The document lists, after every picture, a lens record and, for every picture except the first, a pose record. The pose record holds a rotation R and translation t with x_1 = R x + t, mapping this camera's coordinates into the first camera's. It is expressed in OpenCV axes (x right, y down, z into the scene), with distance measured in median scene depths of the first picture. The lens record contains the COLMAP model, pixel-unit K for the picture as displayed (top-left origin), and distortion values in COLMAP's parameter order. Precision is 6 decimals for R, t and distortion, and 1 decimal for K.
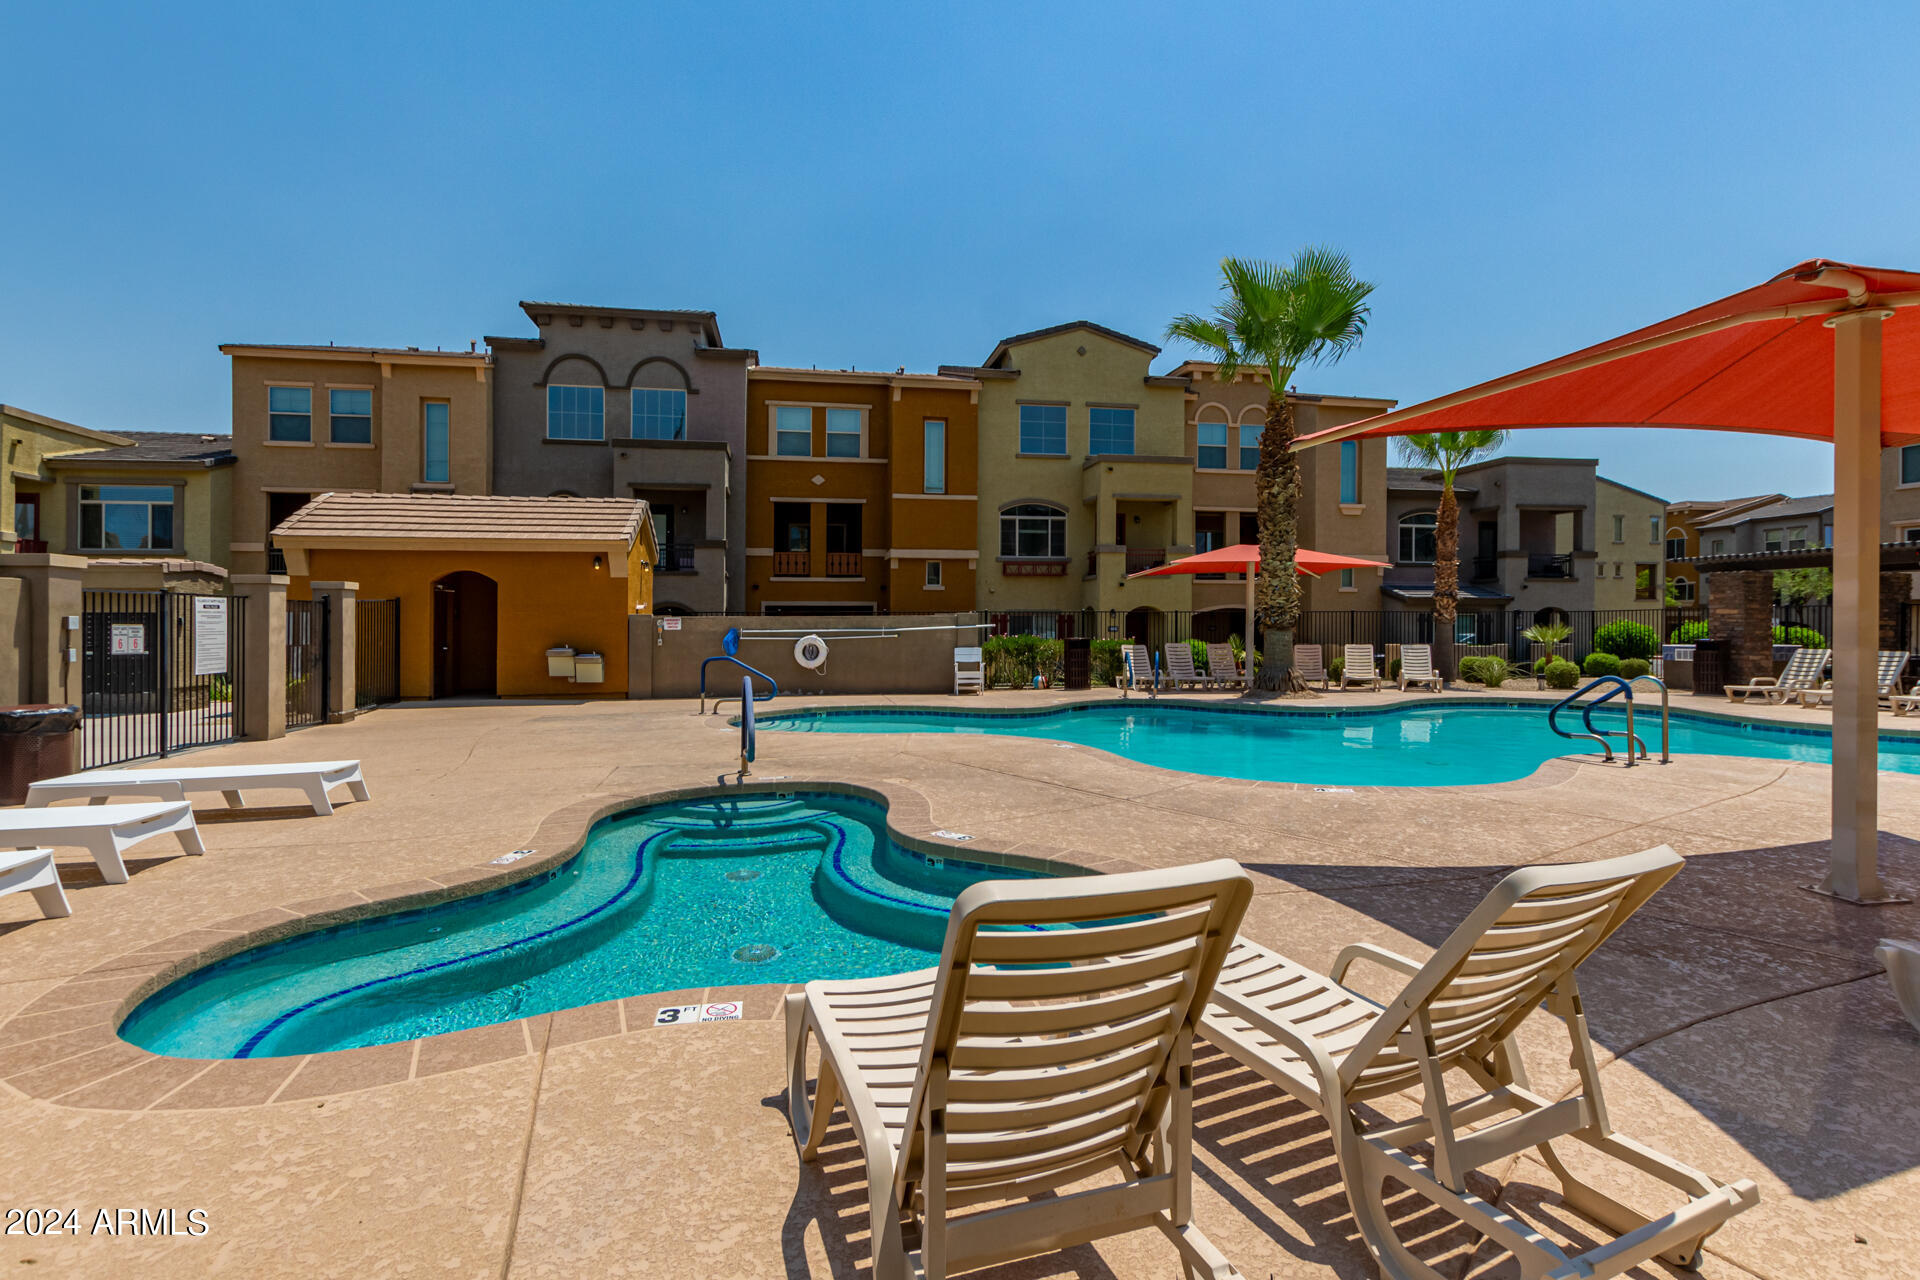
lens RADIAL K [[859.0, 0, 960.0], [0, 859.0, 640.0], [0, 0, 1]] dist [-0.001171, -0.000402]
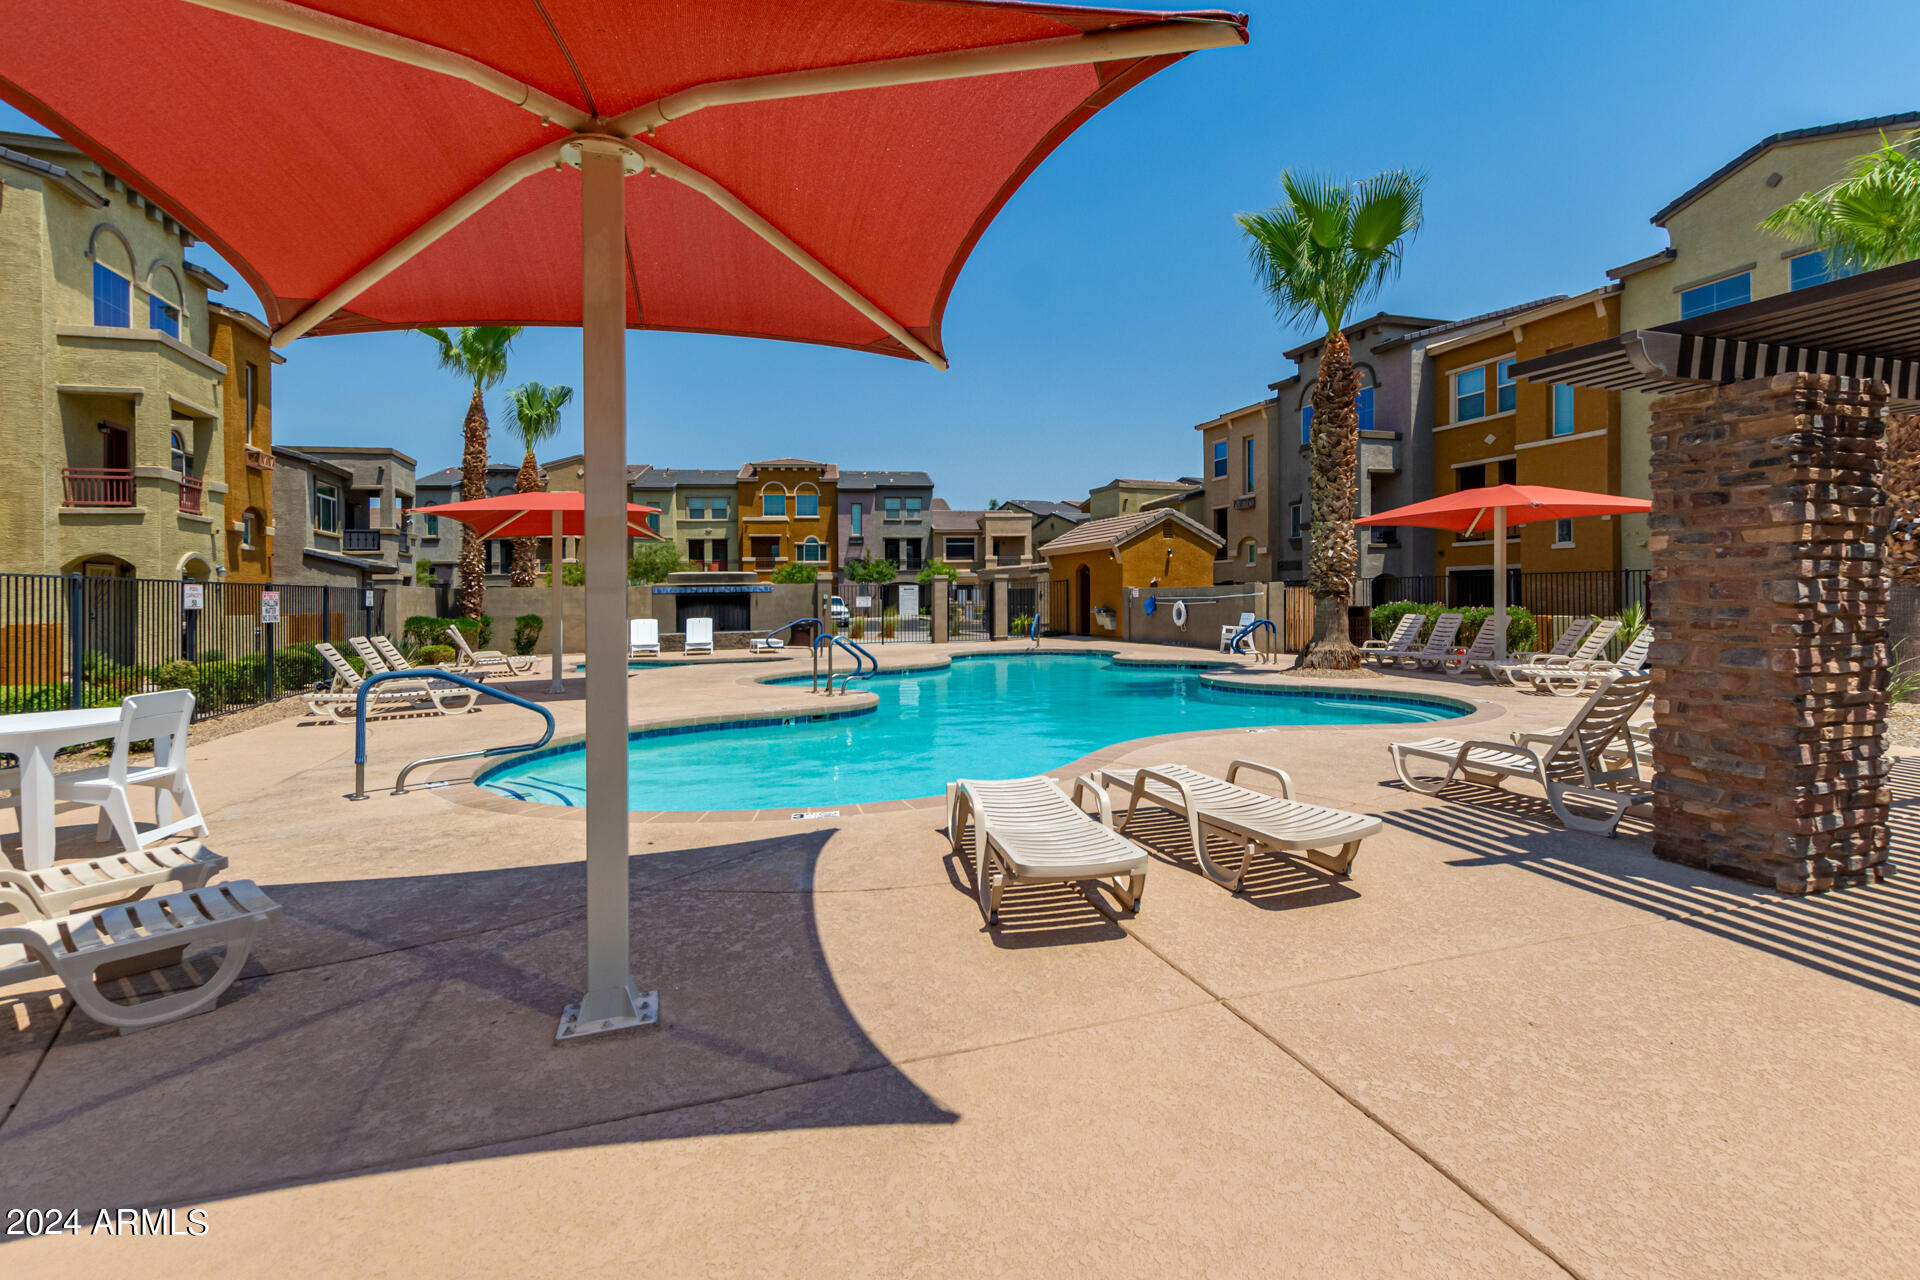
lens RADIAL K [[895.3, 0, 1013.0], [0, 895.3, 605.6], [0, 0, 1]] dist [0.002818, 0.000521]
pose [[0.198506, 0.011828, -0.980028, 0.778393], [-0.003779, 0.999929, 0.011303, -0.009298], [0.980092, 0.001460, 0.198537, 0.299437]]
